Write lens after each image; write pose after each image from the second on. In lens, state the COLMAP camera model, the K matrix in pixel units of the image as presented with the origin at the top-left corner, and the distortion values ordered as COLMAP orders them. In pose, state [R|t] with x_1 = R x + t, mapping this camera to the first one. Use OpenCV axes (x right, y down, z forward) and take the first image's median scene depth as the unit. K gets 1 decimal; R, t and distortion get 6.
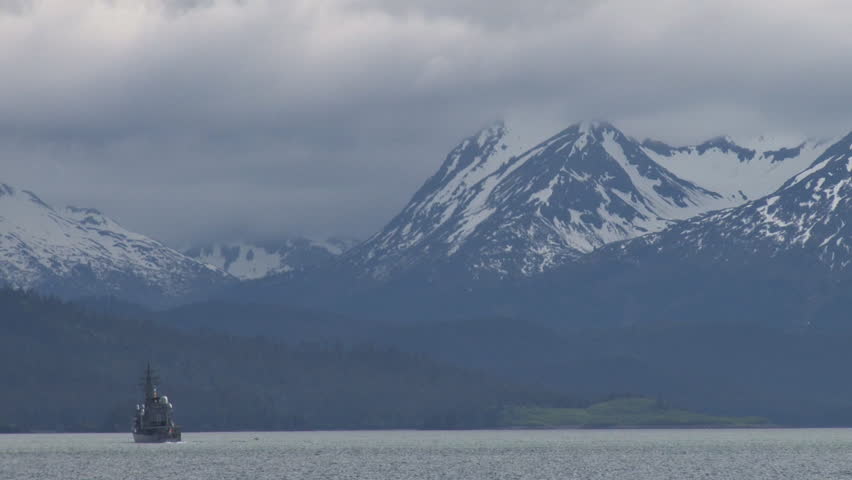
lens RADIAL K [[6159.9, 0, 428.7], [0, 6159.9, 240.5], [0, 0, 1]] dist [0.181112, 0.000000]
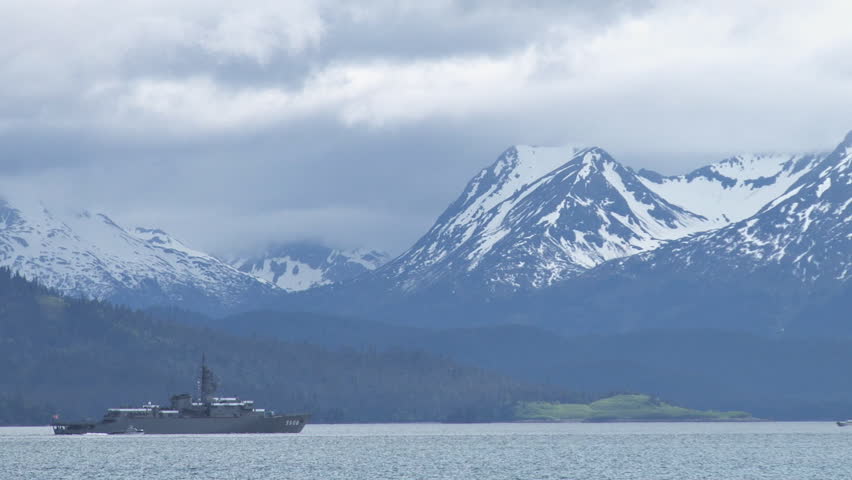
lens RADIAL K [[6159.9, 0, 424.0], [0, 6159.9, 240.1], [0, 0, 1]] dist [0.181112, 0.000000]
pose [[0.999958, 0.000204, -0.009114, 0.005311], [-0.000193, 0.999999, 0.001160, -0.004570], [0.009114, -0.001158, 0.999958, -0.145932]]
